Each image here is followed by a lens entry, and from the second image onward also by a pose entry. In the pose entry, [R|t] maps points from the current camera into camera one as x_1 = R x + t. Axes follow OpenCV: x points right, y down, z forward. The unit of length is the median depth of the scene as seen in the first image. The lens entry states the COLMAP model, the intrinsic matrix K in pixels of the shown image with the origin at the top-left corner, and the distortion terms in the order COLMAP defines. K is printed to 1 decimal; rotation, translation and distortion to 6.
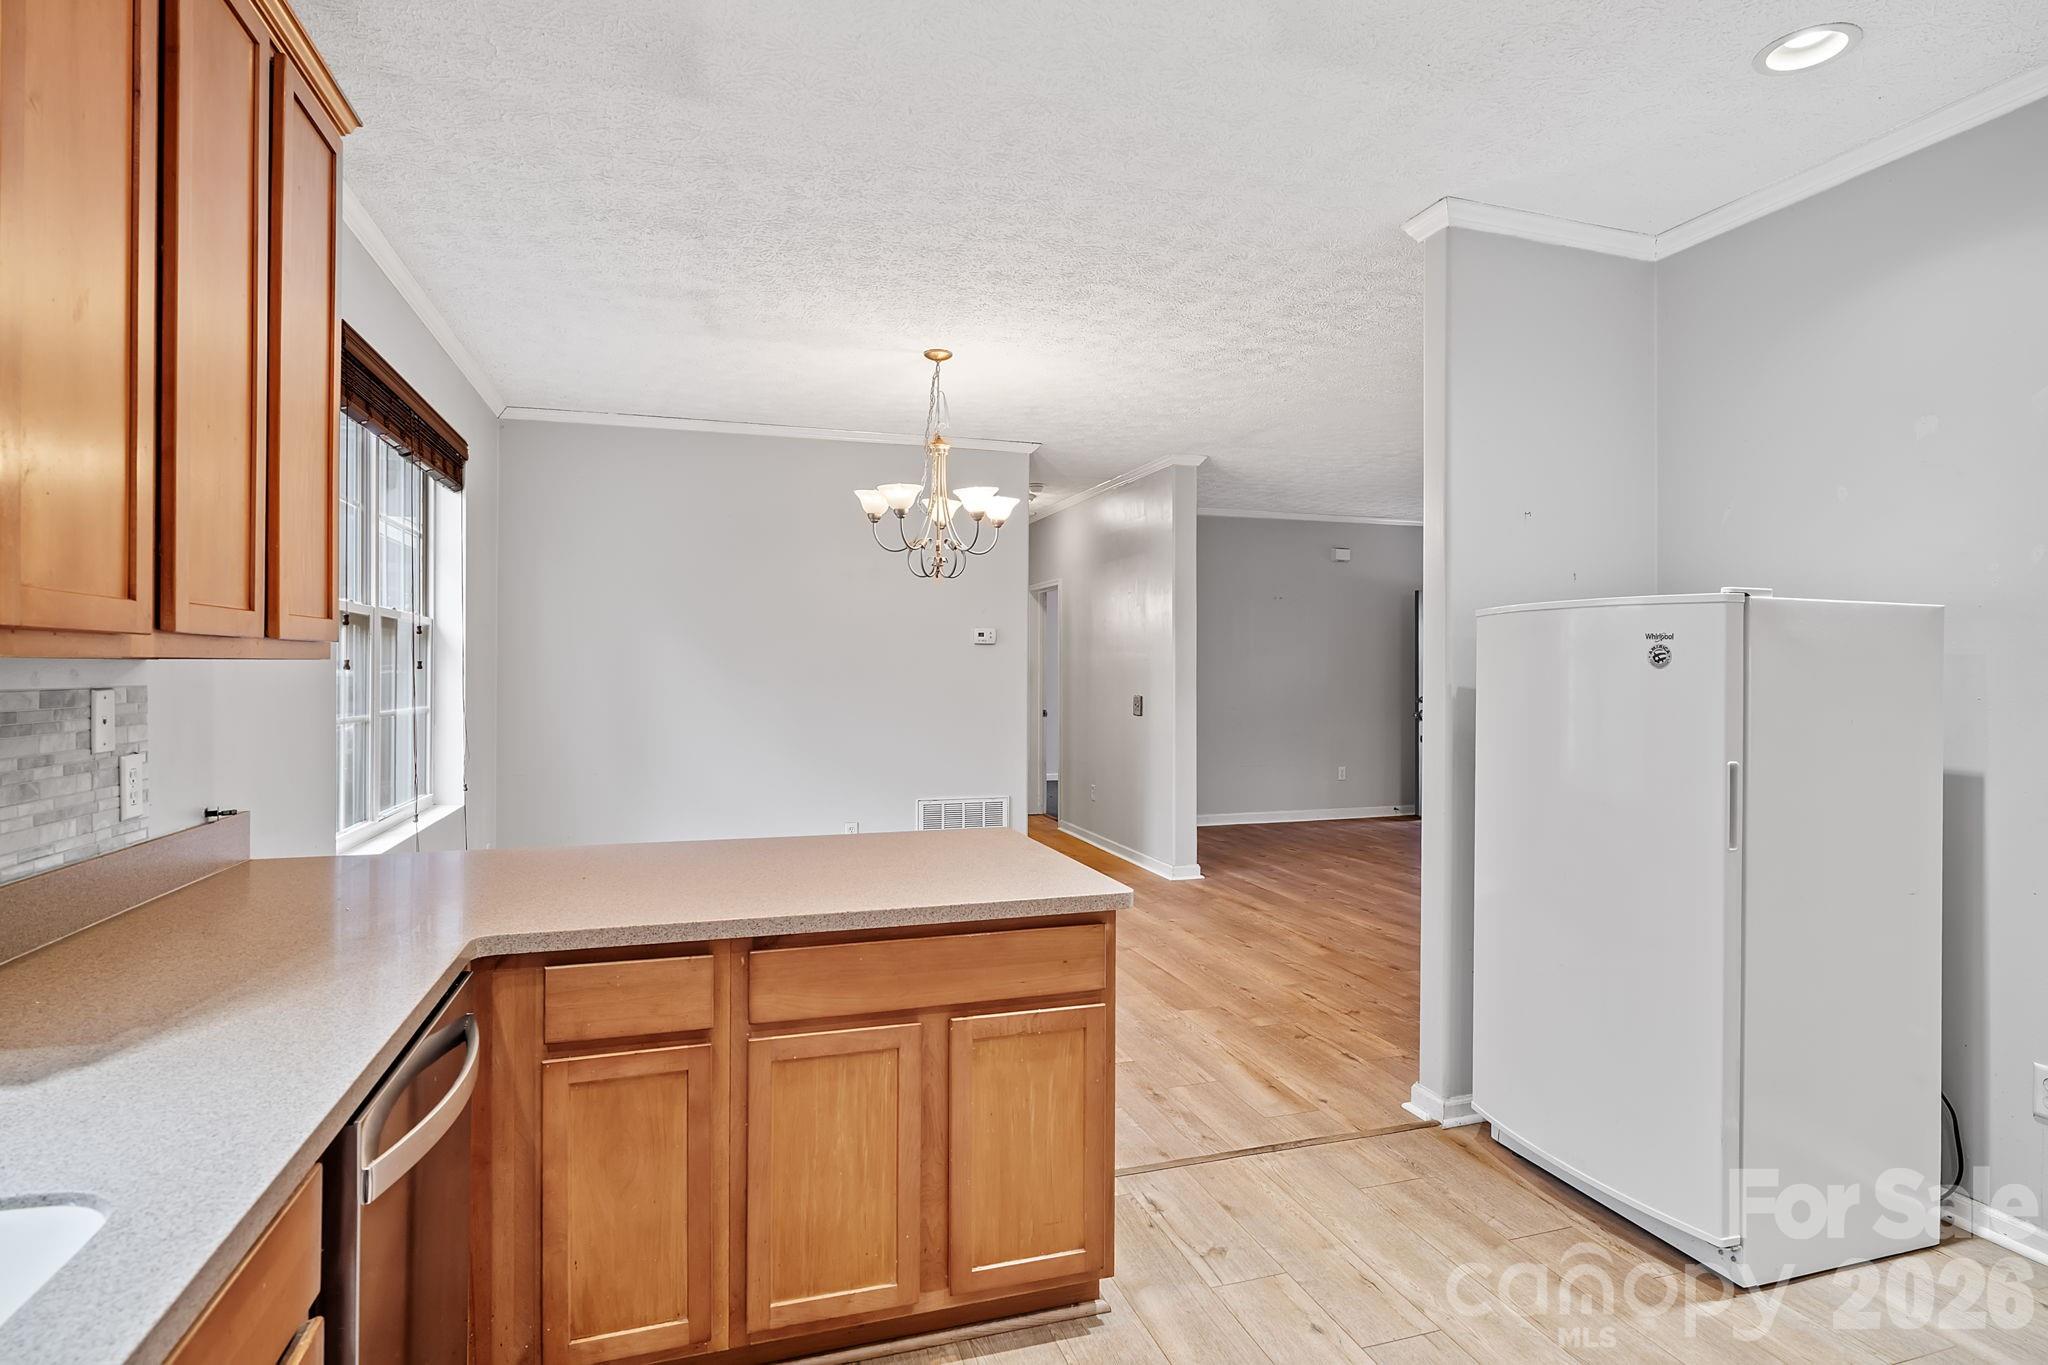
lens RADIAL K [[1042.2, 0, 1029.4], [0, 1042.2, 671.5], [0, 0, 1]] dist [-0.020415, 0.000113]
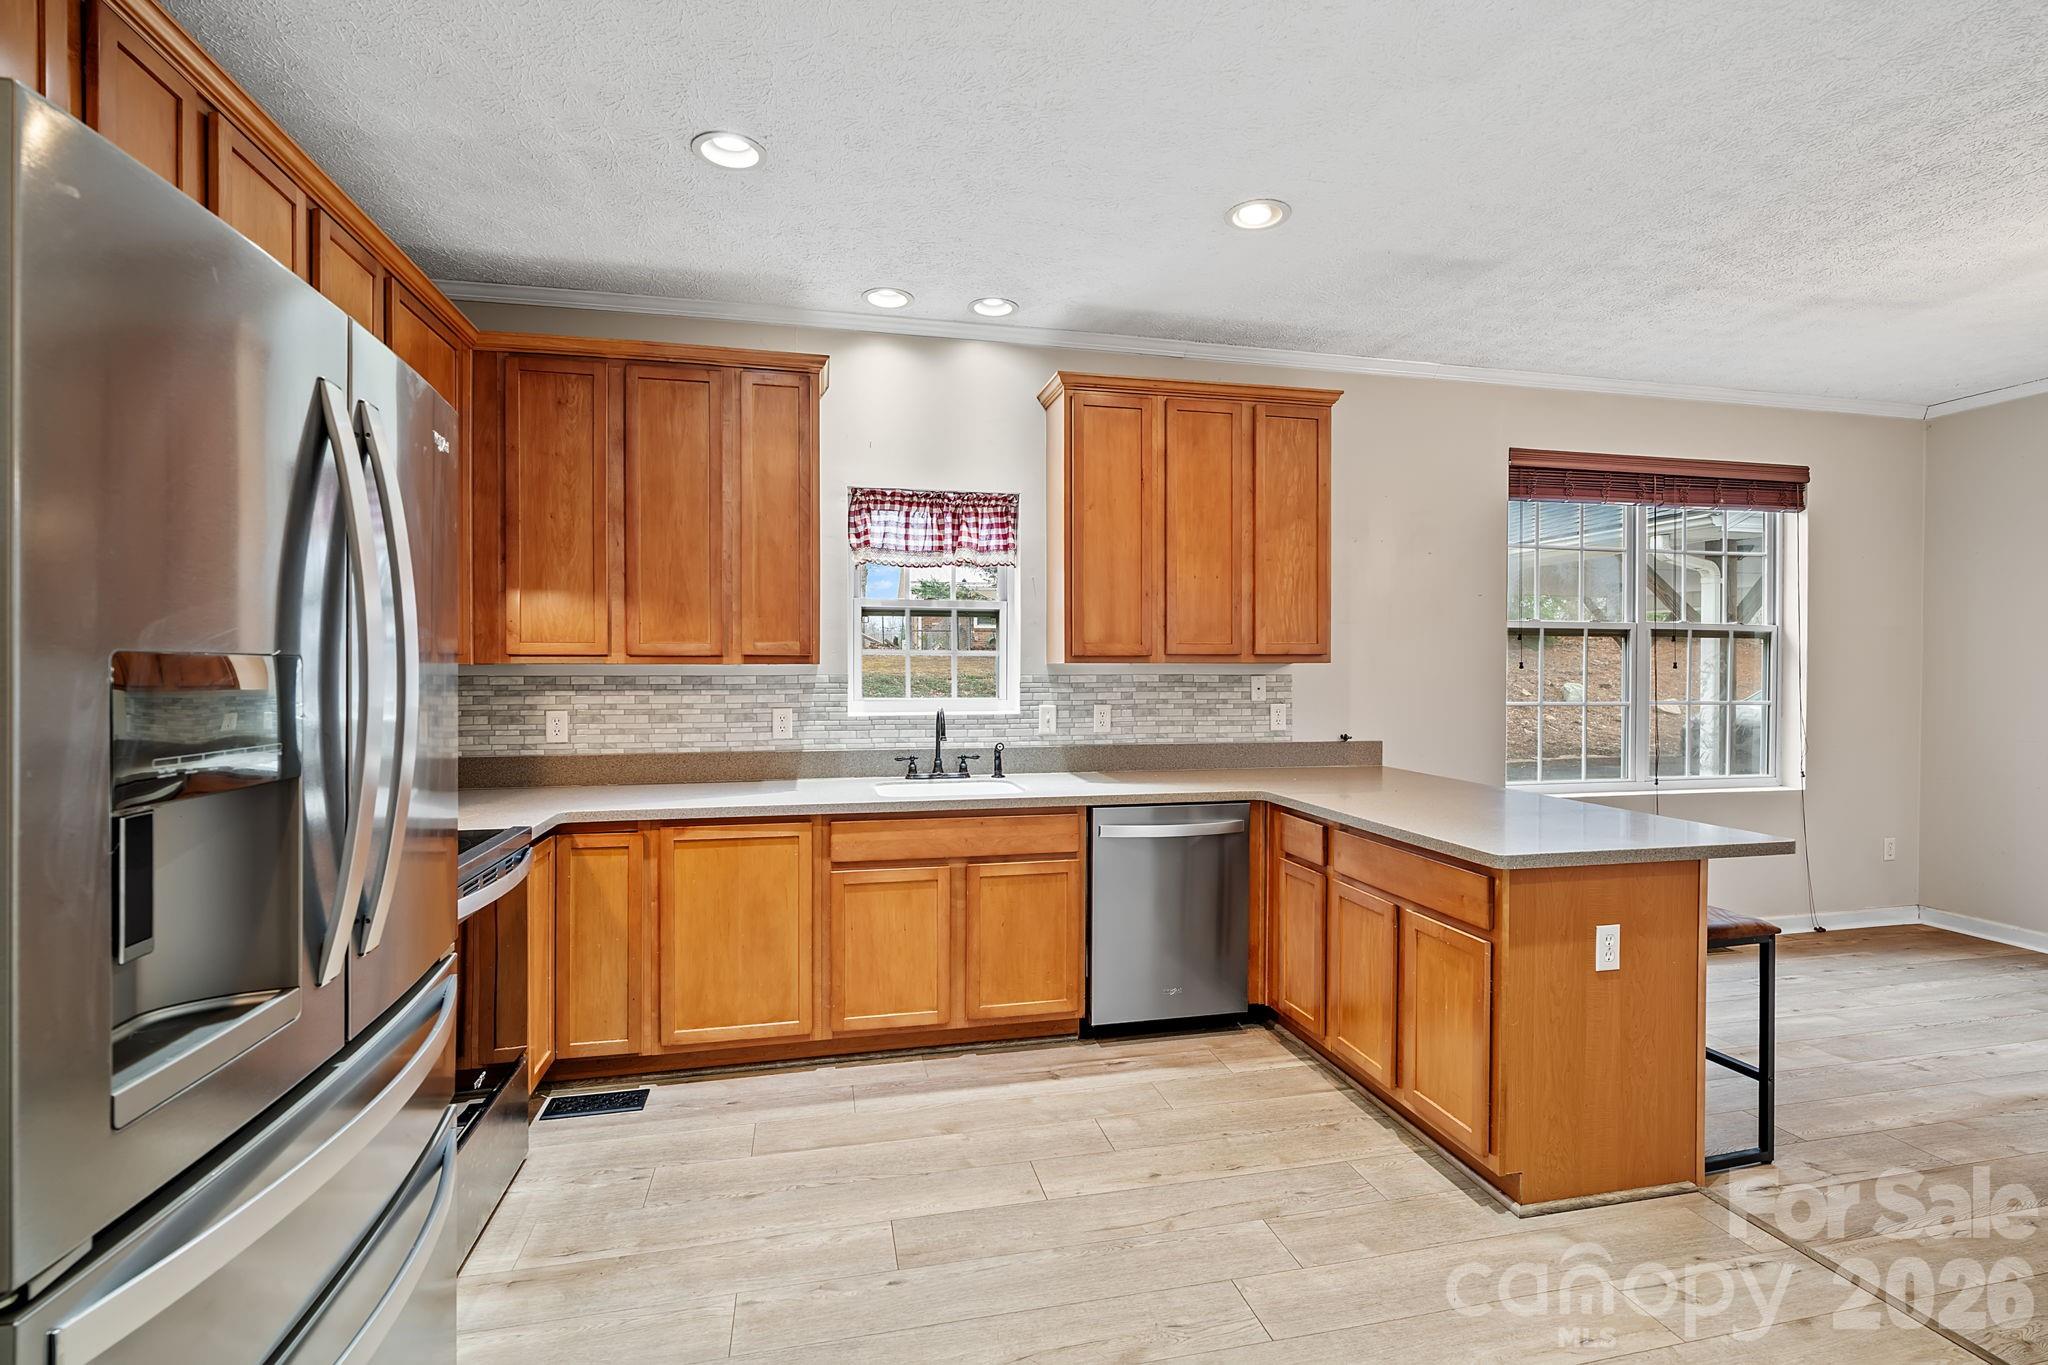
lens RADIAL K [[943.2, 0, 1025.4], [0, 943.2, 675.5], [0, 0, 1]] dist [-0.002938, 0.000244]
pose [[-0.083518, 0.012726, -0.996425, 1.180153], [-0.001997, 0.999914, 0.012938, -0.009301], [0.996504, 0.003070, -0.083486, 0.528155]]
